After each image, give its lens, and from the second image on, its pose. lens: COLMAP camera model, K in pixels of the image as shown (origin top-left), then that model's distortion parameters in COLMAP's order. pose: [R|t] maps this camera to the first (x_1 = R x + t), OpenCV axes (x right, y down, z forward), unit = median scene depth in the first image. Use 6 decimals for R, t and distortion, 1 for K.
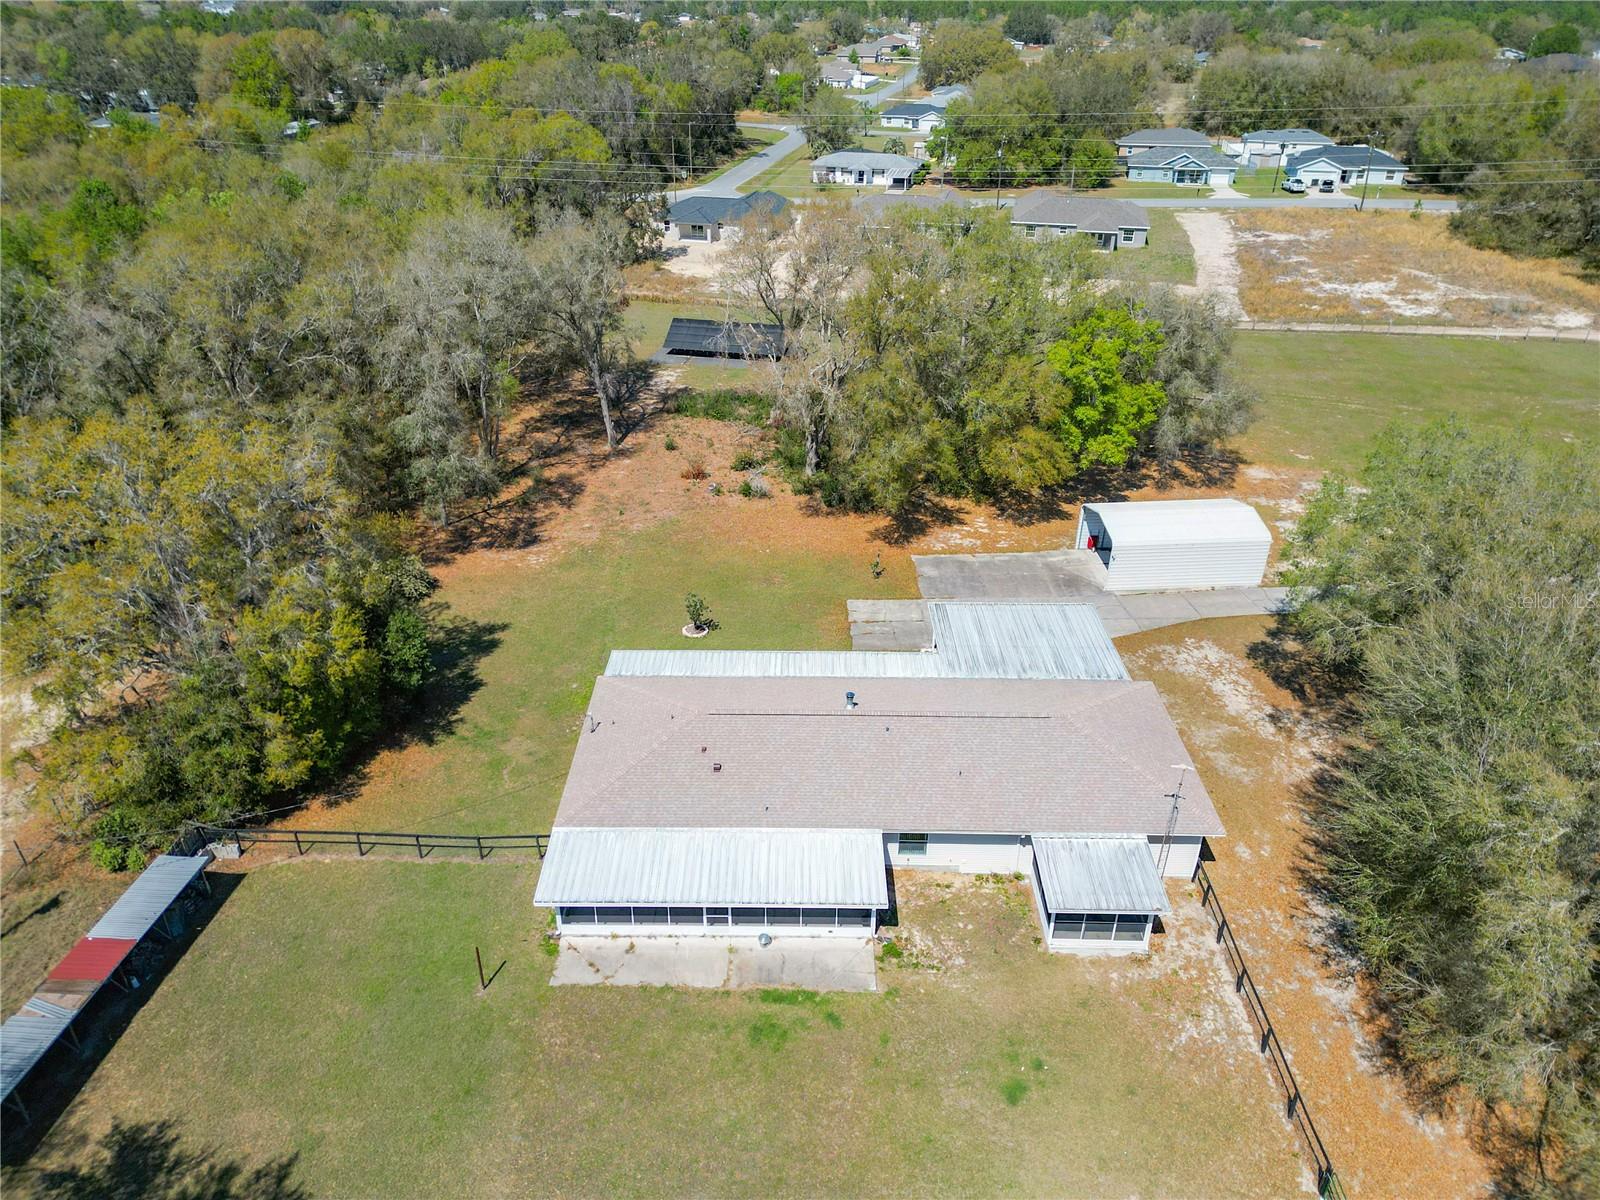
lens RADIAL K [[1136.4, 0, 800.0], [0, 1136.4, 600.0], [0, 0, 1]] dist [0.059086, -0.060876]
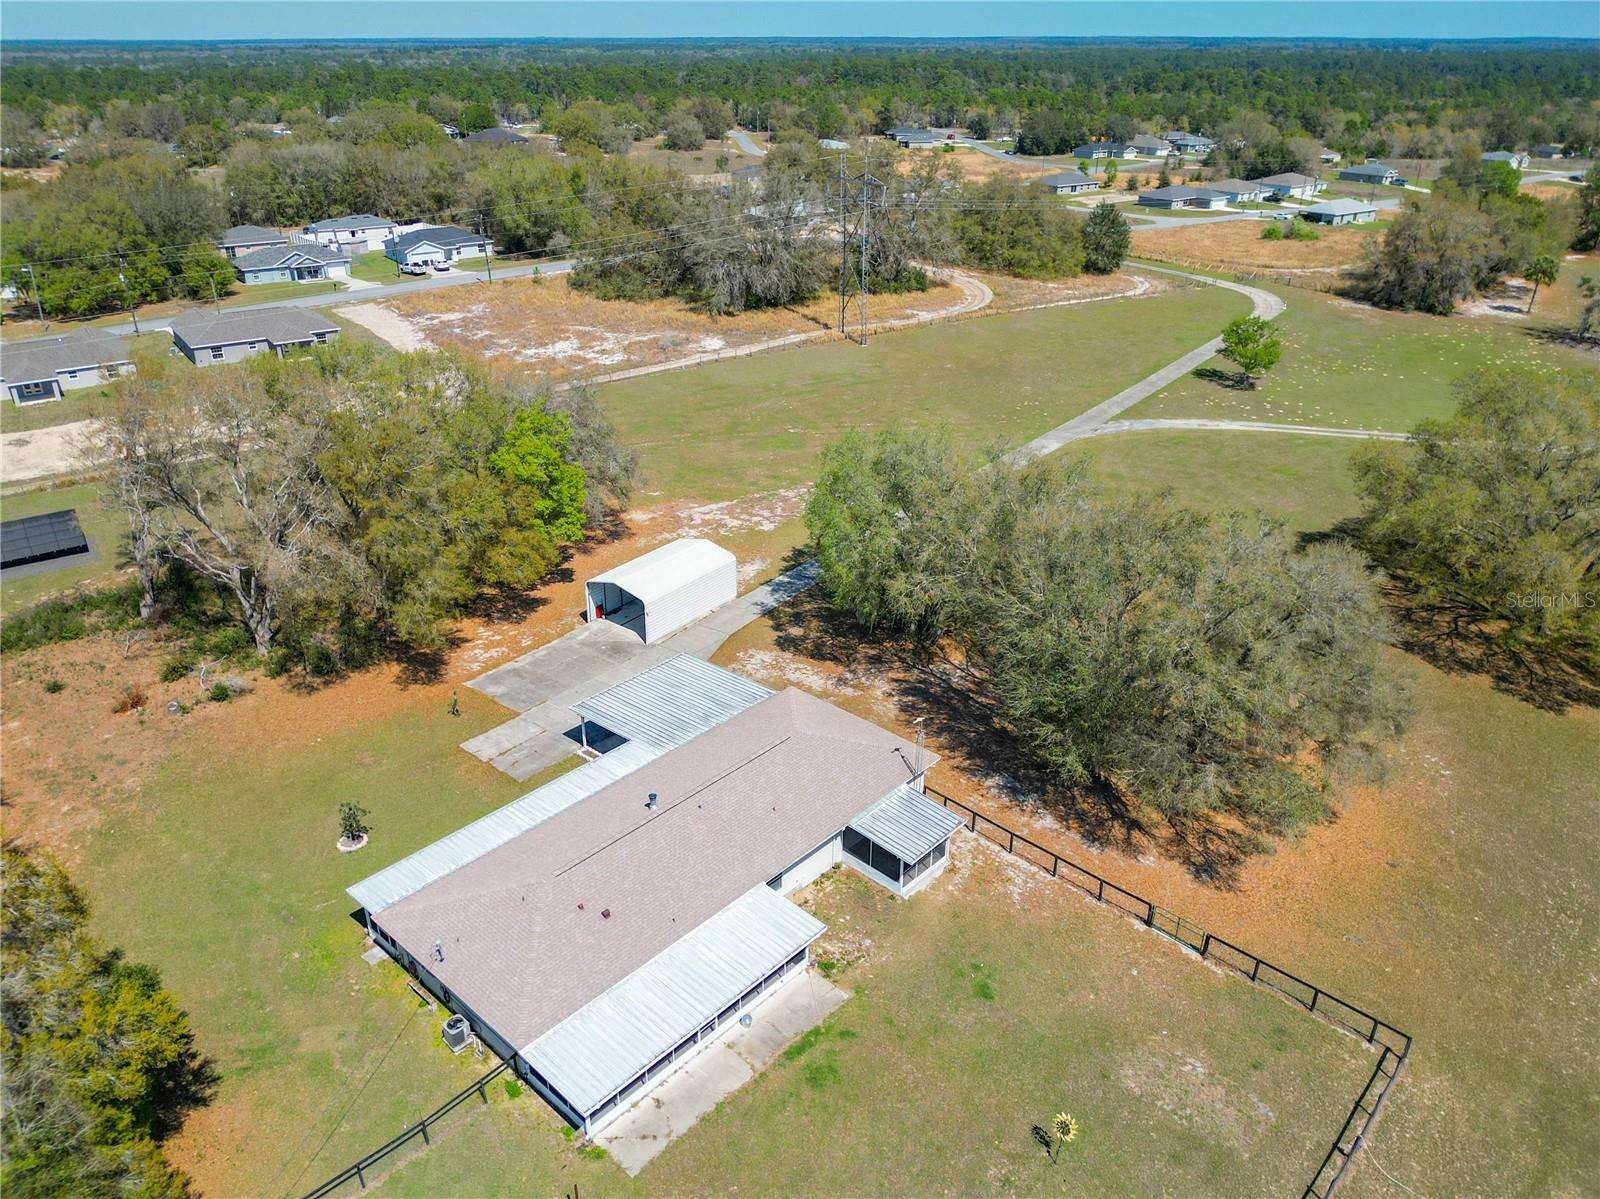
lens RADIAL K [[1140.4, 0, 797.9], [0, 1140.4, 635.3], [0, 0, 1]] dist [0.040846, -0.062620]
pose [[0.668033, -0.346959, 0.658294, -0.339698], [0.363379, 0.924100, 0.118300, -0.088075], [-0.649374, 0.160182, 0.743407, 0.056420]]
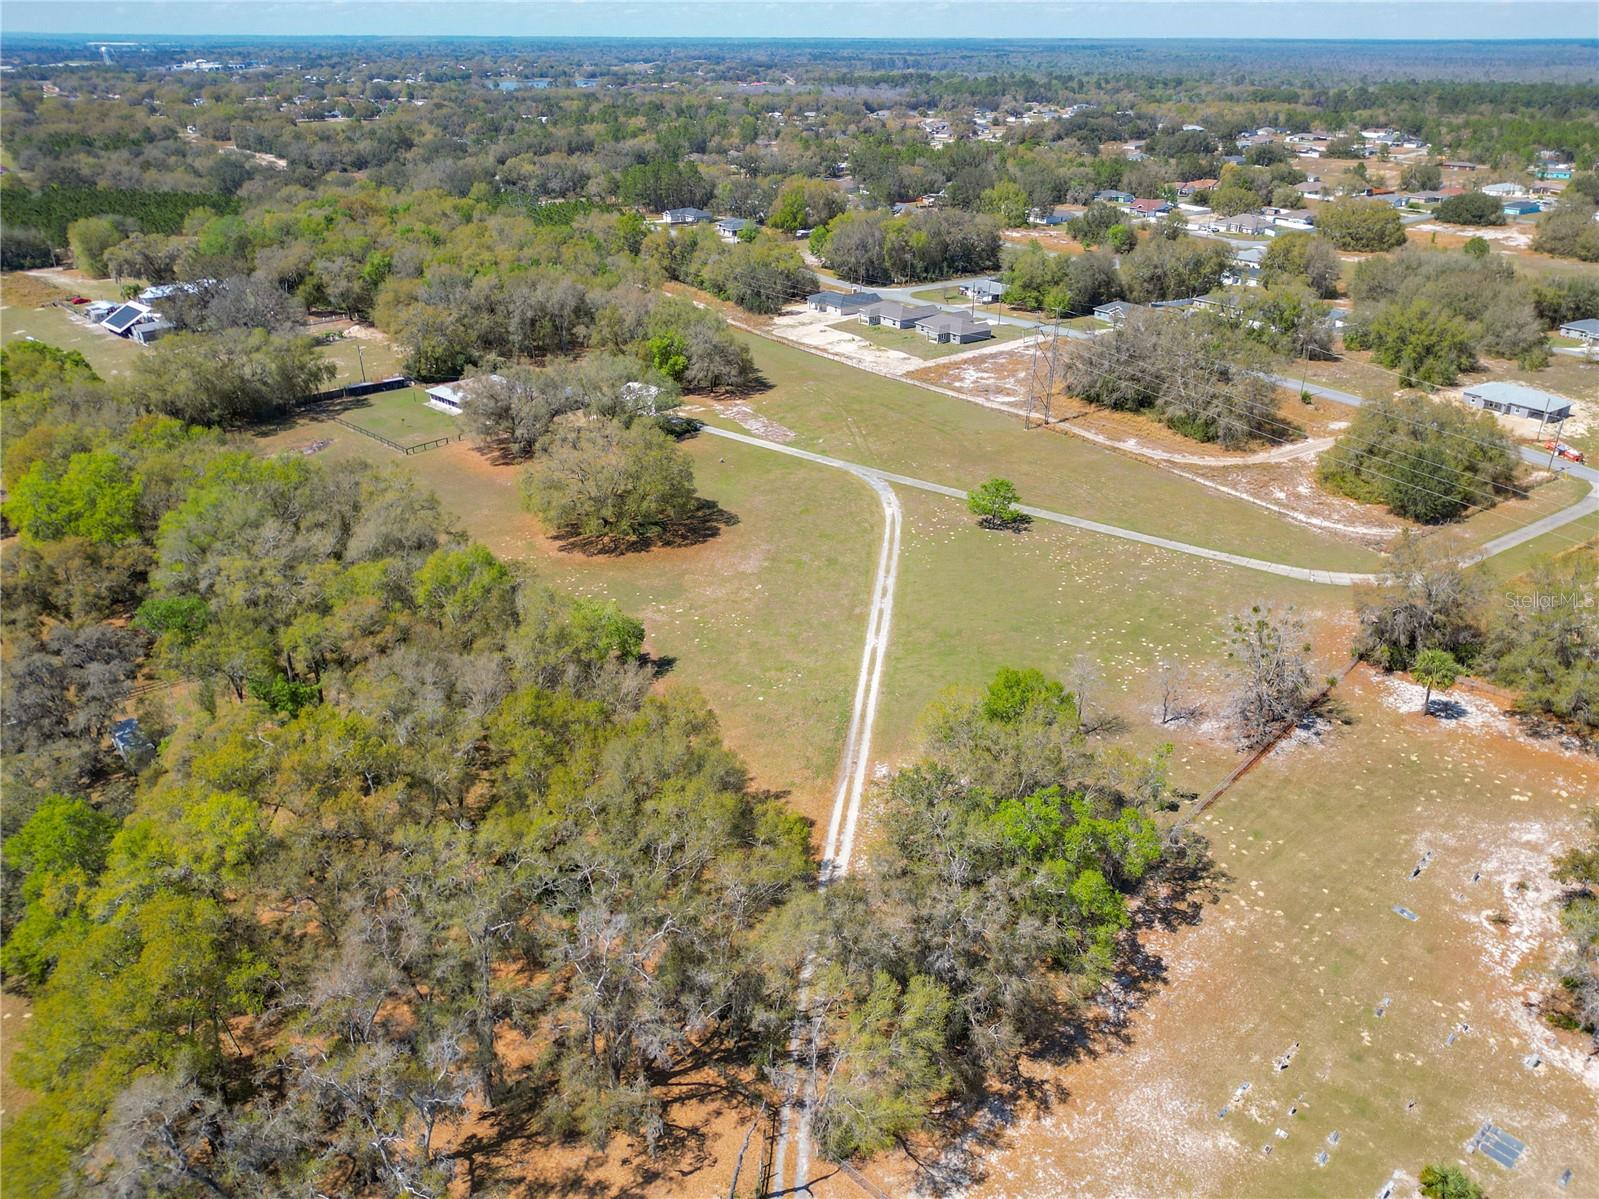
lens RADIAL K [[1135.7, 0, 799.5], [0, 1135.7, 599.5], [0, 0, 1]] dist [0.059086, -0.060876]
pose [[0.735171, 0.301411, -0.607186, 2.690937], [-0.331903, 0.941052, 0.065283, 0.140981], [0.591071, 0.153533, 0.791873, -1.265355]]
